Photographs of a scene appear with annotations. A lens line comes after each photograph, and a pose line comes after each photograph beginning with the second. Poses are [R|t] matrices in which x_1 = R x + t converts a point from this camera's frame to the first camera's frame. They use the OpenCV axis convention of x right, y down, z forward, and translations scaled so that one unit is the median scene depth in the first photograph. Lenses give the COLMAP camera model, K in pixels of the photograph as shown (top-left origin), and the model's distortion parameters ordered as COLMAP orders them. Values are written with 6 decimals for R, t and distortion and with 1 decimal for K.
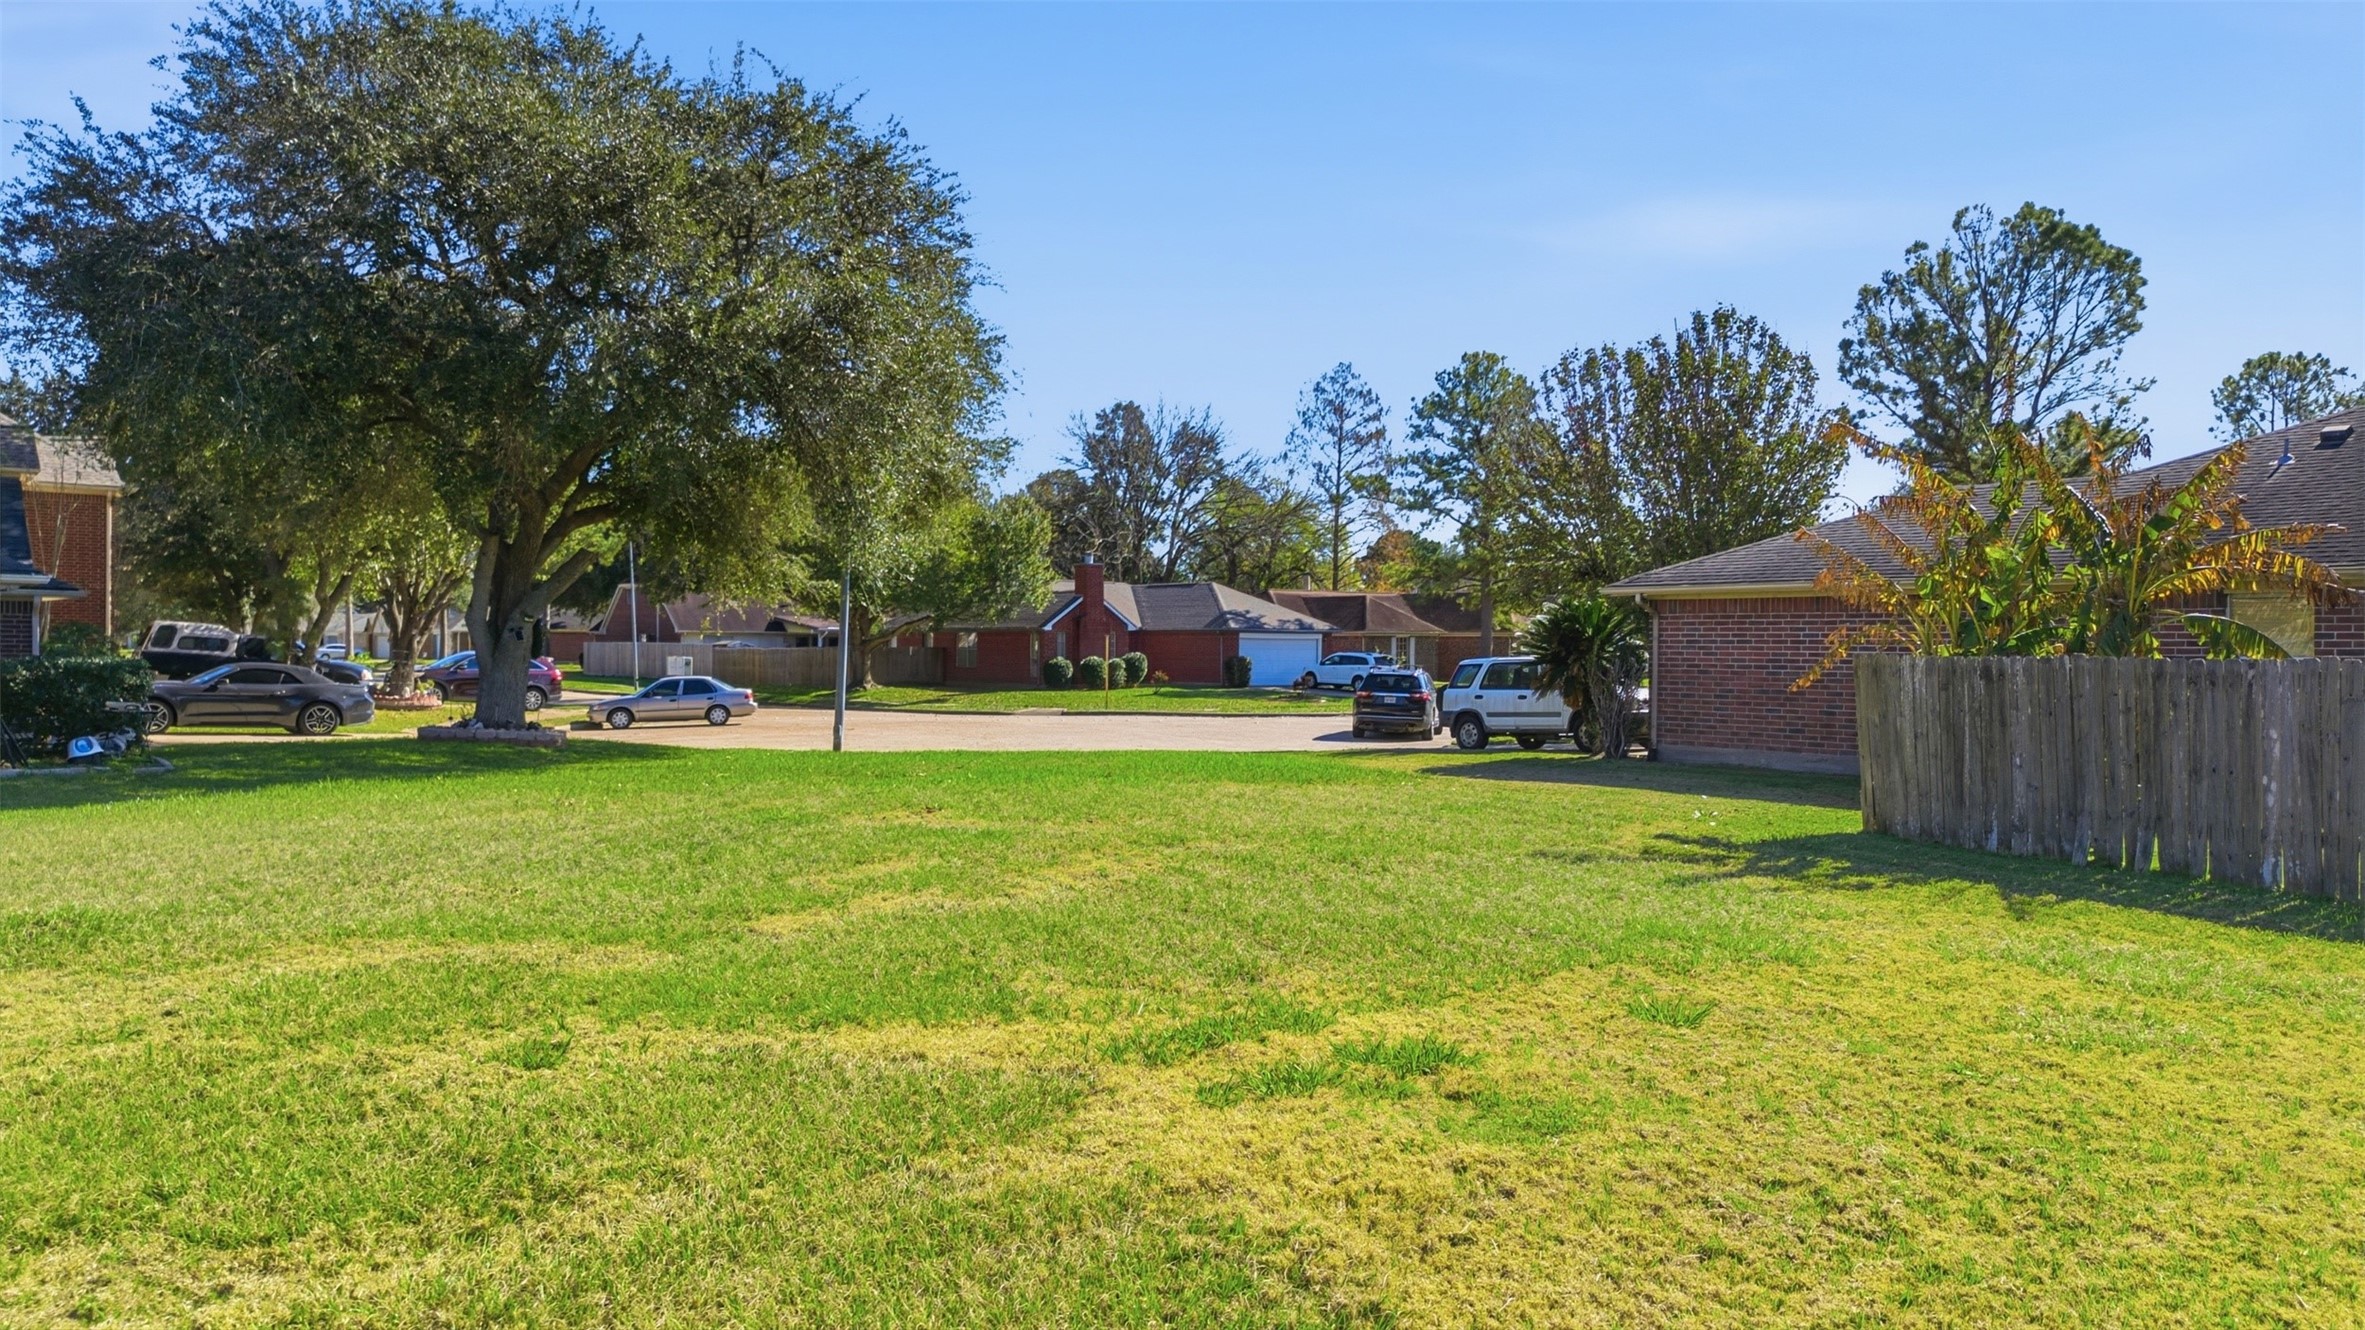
lens RADIAL K [[1695.4, 0, 1182.5], [0, 1695.4, 665.0], [0, 0, 1]] dist [0.137311, -0.153147]
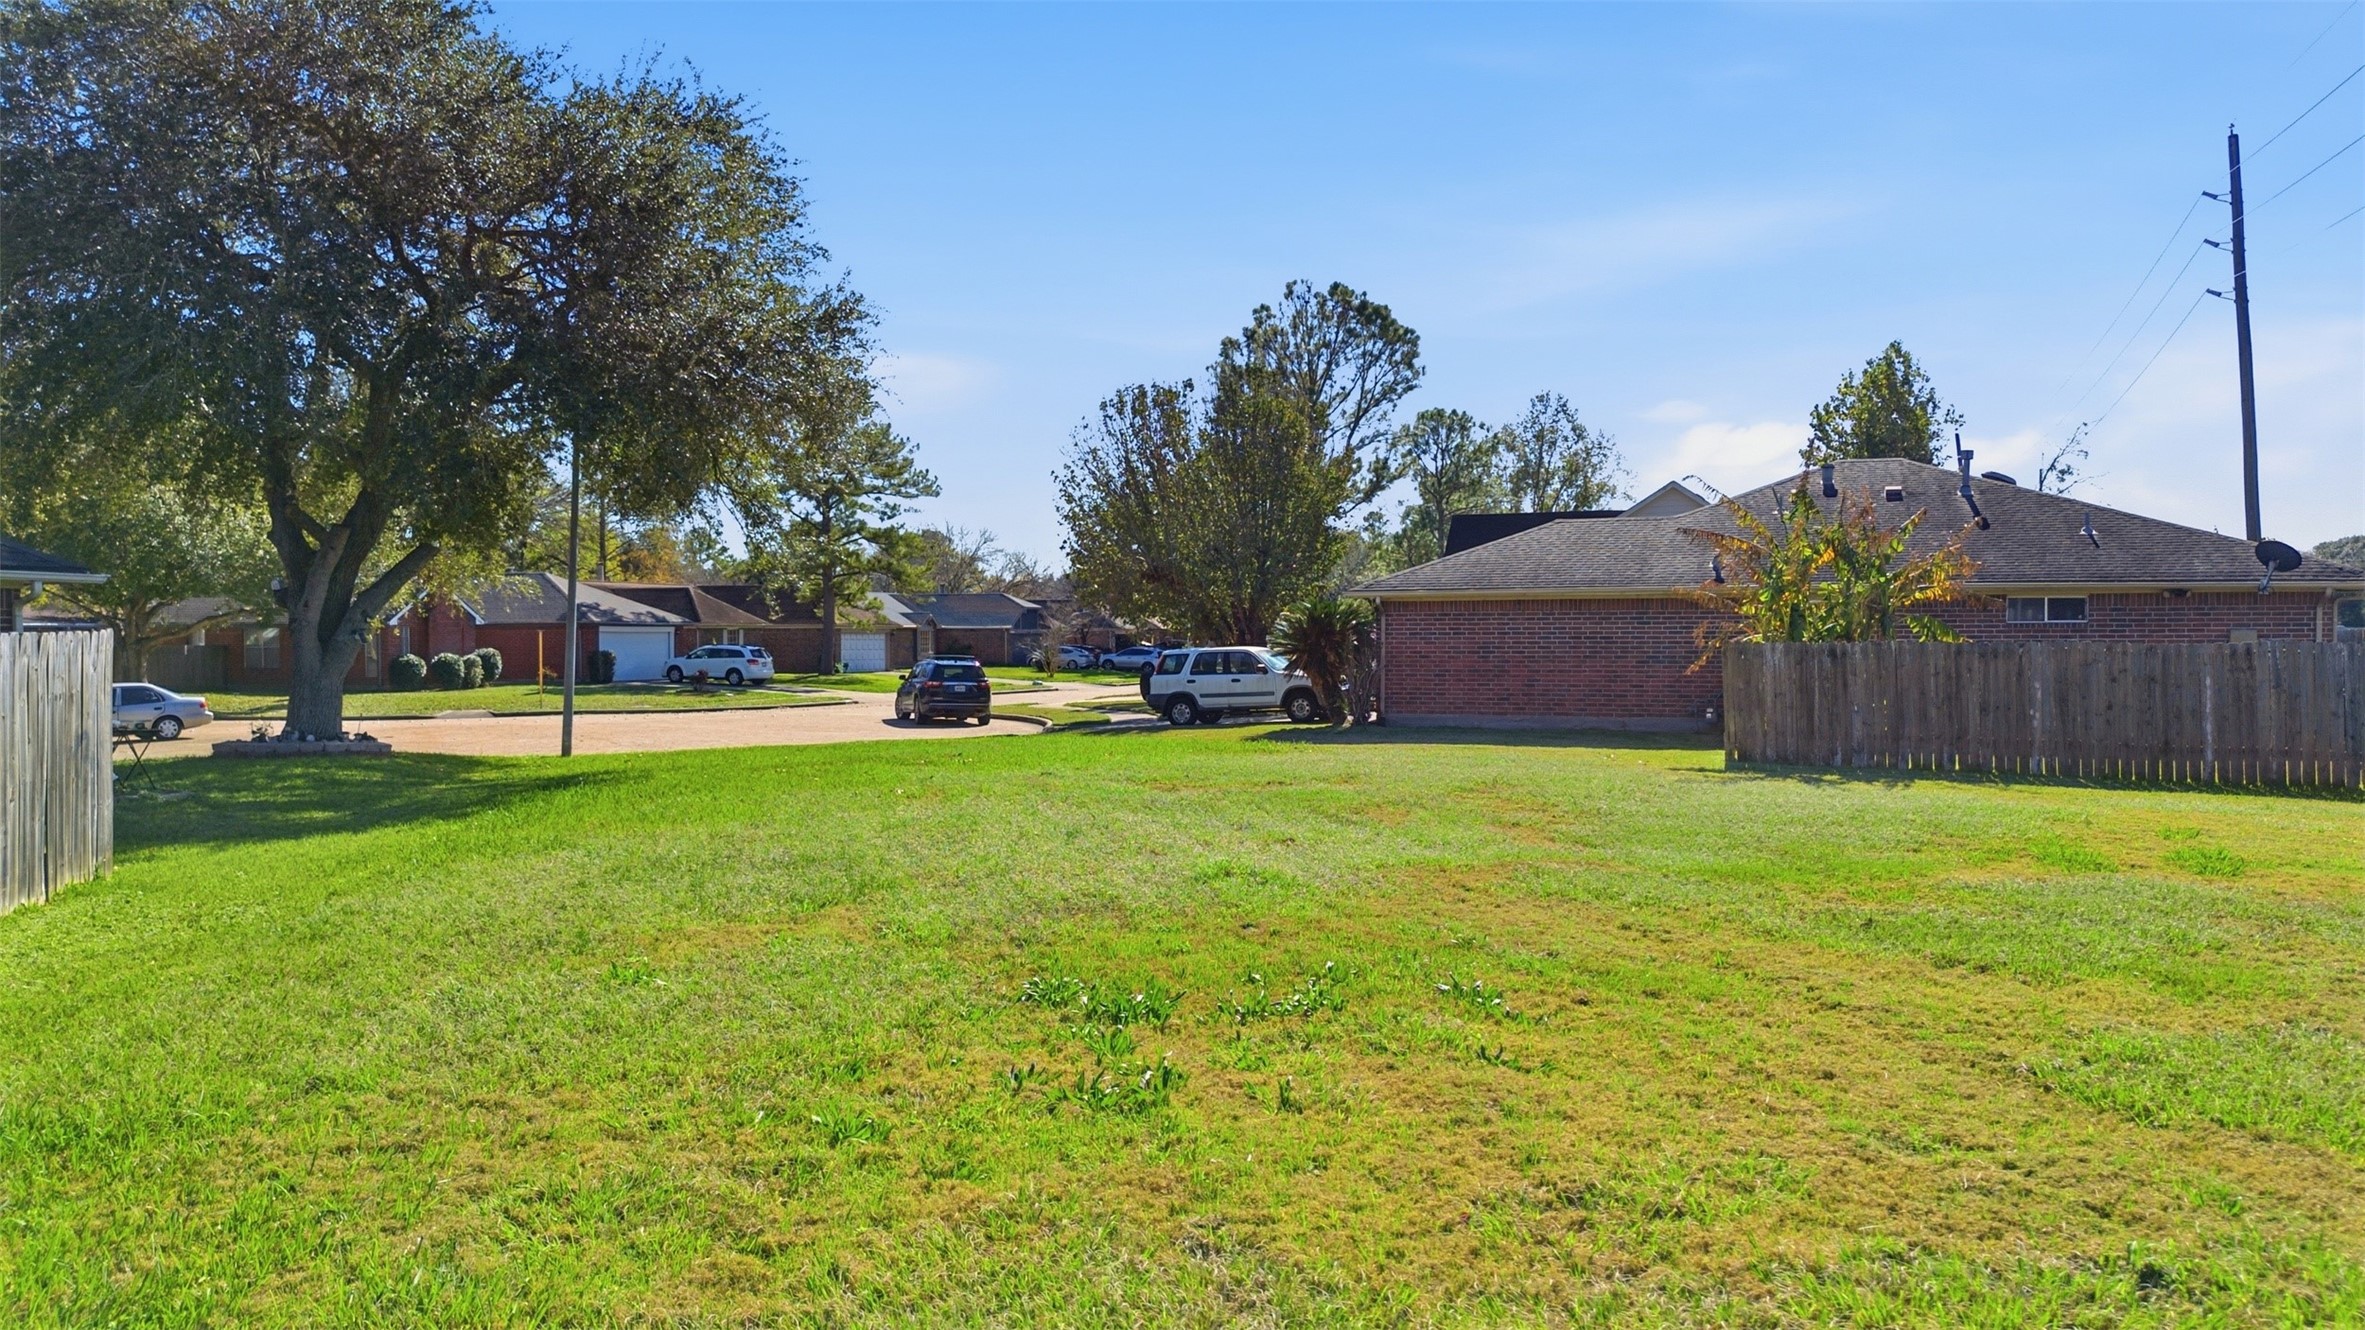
lens RADIAL K [[1695.4, 0, 1182.5], [0, 1695.4, 665.0], [0, 0, 1]] dist [0.137311, -0.153147]
pose [[0.866142, -0.019460, 0.499420, -0.266571], [0.016250, 0.999810, 0.010774, -0.003585], [-0.499534, -0.001216, 0.866293, -0.020249]]
